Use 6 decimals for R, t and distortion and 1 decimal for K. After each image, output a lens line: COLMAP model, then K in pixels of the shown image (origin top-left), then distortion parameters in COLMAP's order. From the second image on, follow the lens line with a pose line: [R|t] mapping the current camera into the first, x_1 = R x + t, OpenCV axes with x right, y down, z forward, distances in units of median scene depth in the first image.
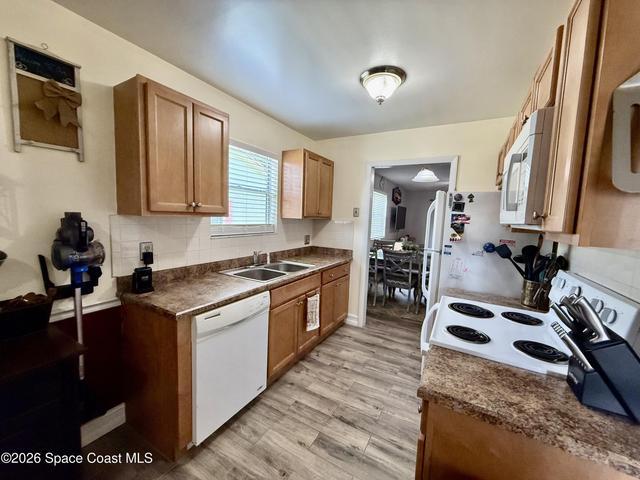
lens RADIAL K [[255.1, 0, 319.7], [0, 255.1, 239.0], [0, 0, 1]] dist [-0.000496, 0.000573]
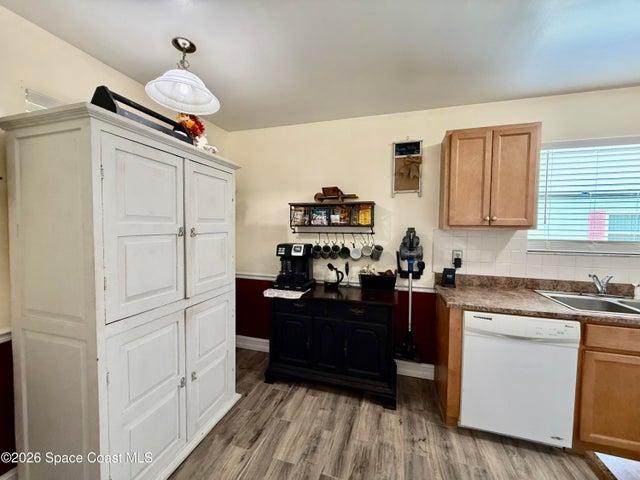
lens RADIAL K [[255.1, 0, 317.9], [0, 255.1, 239.3], [0, 0, 1]] dist [-0.000496, 0.000573]
pose [[0.219754, 0.009084, -0.975513, 0.374885], [-0.090901, 0.995797, -0.011205, 0.031312], [0.971311, 0.091138, 0.219656, 0.024685]]
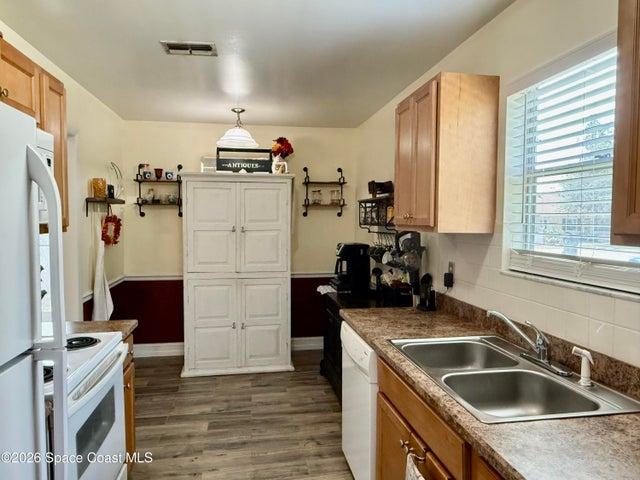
lens RADIAL K [[440.4, 0, 319.2], [0, 440.4, 240.9], [0, 0, 1]] dist [0.003244, -0.004529]
pose [[-0.772268, -0.009591, -0.635224, 0.551106], [-0.090409, 0.991369, 0.094945, -0.140687], [0.628830, 0.130753, -0.766470, 1.648418]]
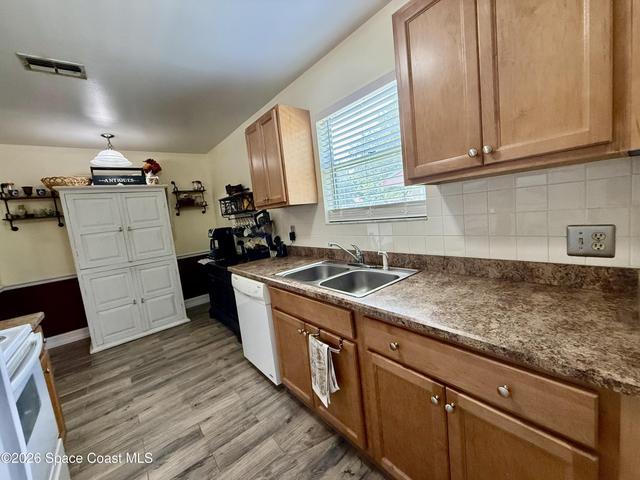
lens RADIAL K [[255.1, 0, 319.3], [0, 255.1, 239.4], [0, 0, 1]] dist [-0.000496, 0.000573]
pose [[-0.356242, 0.105076, -0.928467, 0.561434], [0.010796, 0.994053, 0.108357, -0.056552], [0.934331, 0.028577, -0.355258, 1.479991]]
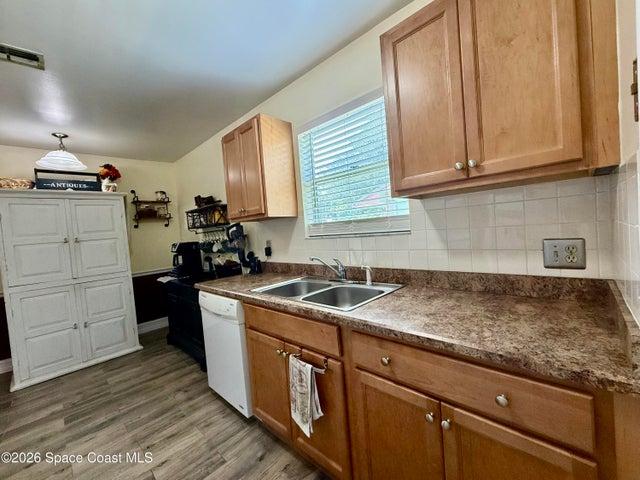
lens RADIAL K [[266.4, 0, 319.8], [0, 266.4, 239.0], [0, 0, 1]] dist [0.000566, 0.000332]
pose [[-0.250010, 0.020187, -0.968033, 0.570725], [-0.017449, 0.999526, 0.025350, -0.029865], [0.968086, 0.023229, -0.249539, 1.445452]]
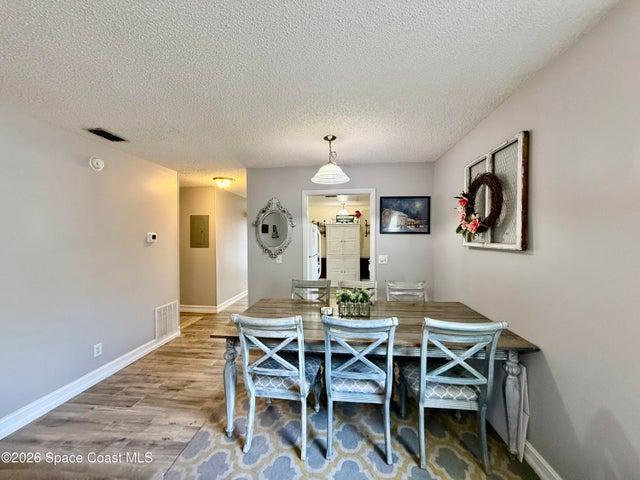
lens RADIAL K [[255.1, 0, 322.4], [0, 255.1, 241.5], [0, 0, 1]] dist [-0.000496, 0.000573]
pose [[-0.916146, -0.024411, -0.400101, 1.341464], [-0.063410, 0.994402, 0.084525, -0.262525], [0.395798, 0.102807, -0.912565, 3.178811]]
